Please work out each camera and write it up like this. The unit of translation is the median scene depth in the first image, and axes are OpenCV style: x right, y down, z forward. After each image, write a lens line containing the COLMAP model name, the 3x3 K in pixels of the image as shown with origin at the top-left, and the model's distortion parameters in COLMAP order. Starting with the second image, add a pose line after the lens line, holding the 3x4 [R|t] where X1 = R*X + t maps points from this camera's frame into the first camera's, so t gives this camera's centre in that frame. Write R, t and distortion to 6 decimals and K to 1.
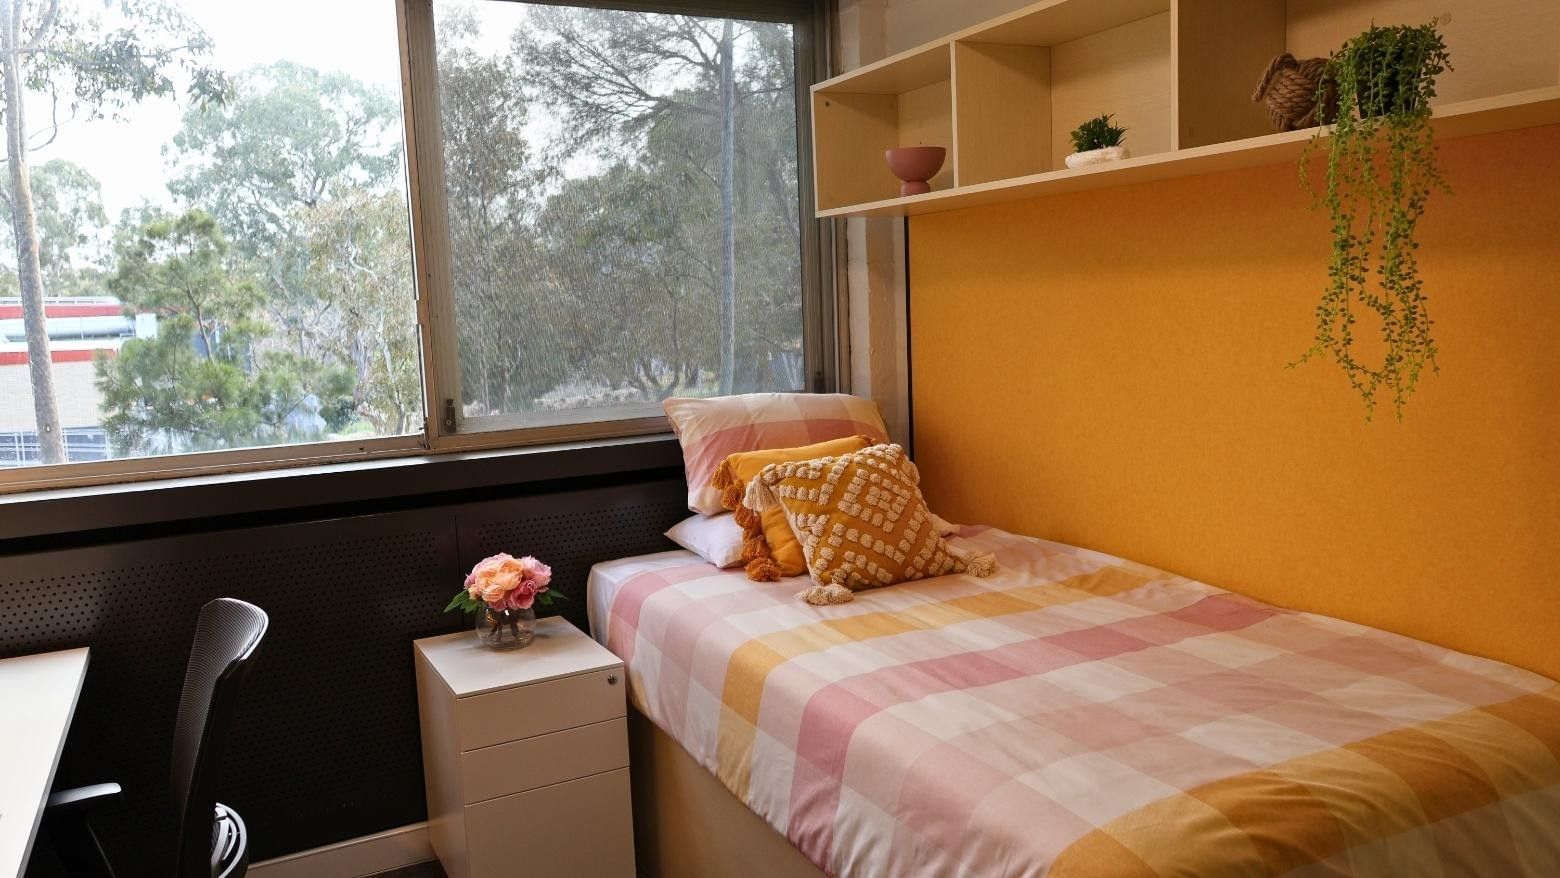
lens RADIAL K [[1166.6, 0, 780.0], [0, 1166.6, 439.0], [0, 0, 1]] dist [-0.005227, -0.002077]
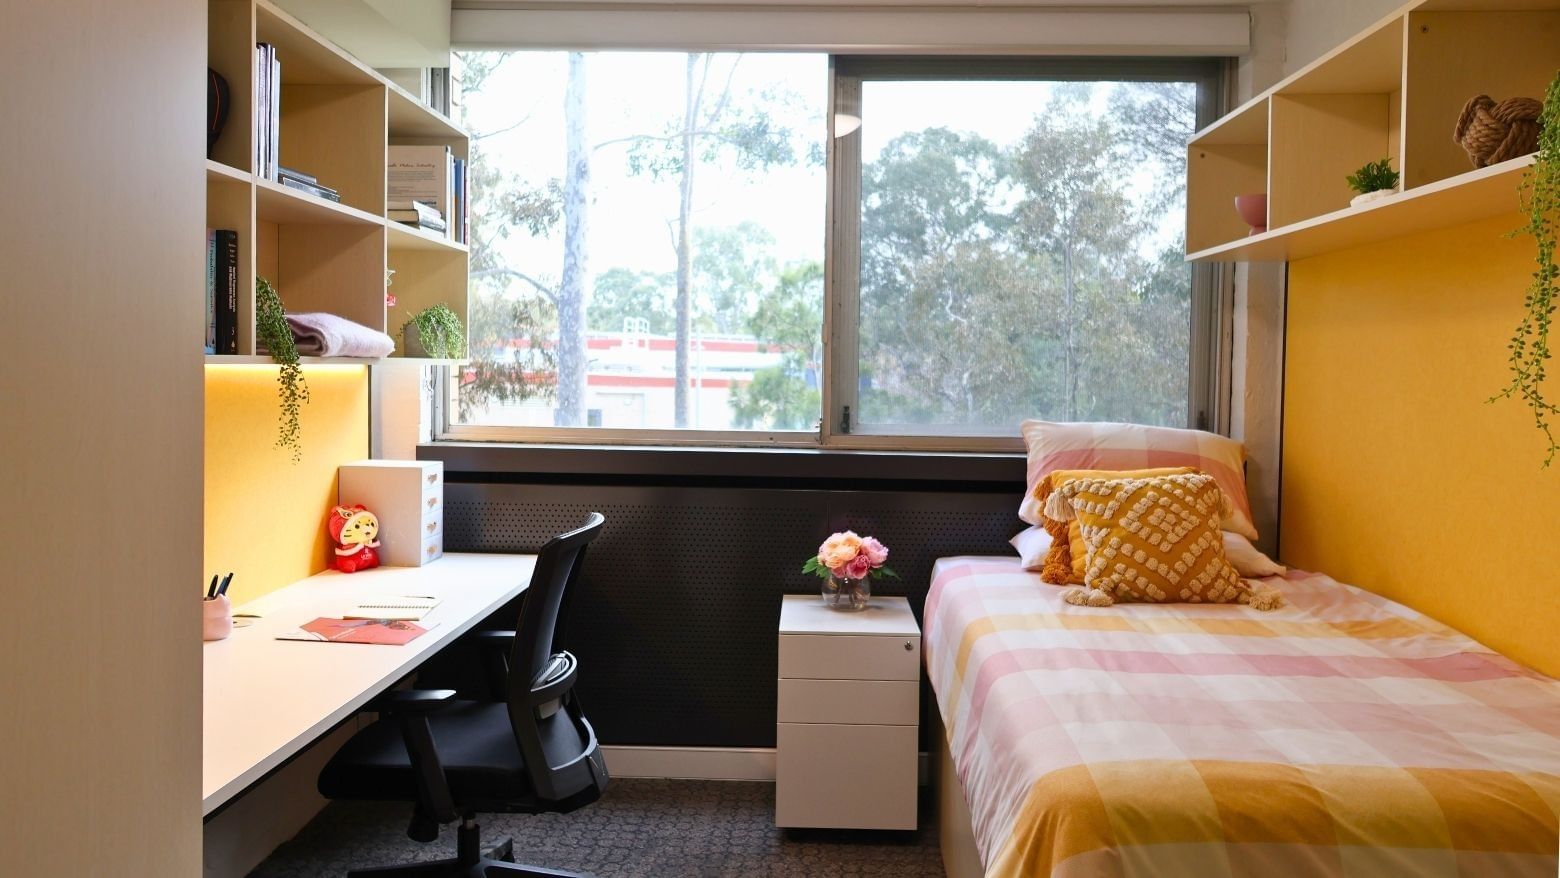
lens RADIAL K [[1196.8, 0, 779.8], [0, 1196.8, 396.1], [0, 0, 1]] dist [-0.005582, -0.001987]
pose [[0.862468, 0.066096, -0.501778, 0.308839], [-0.109569, 0.992308, -0.057620, 0.038175], [0.494110, 0.104675, 0.863075, -0.116769]]
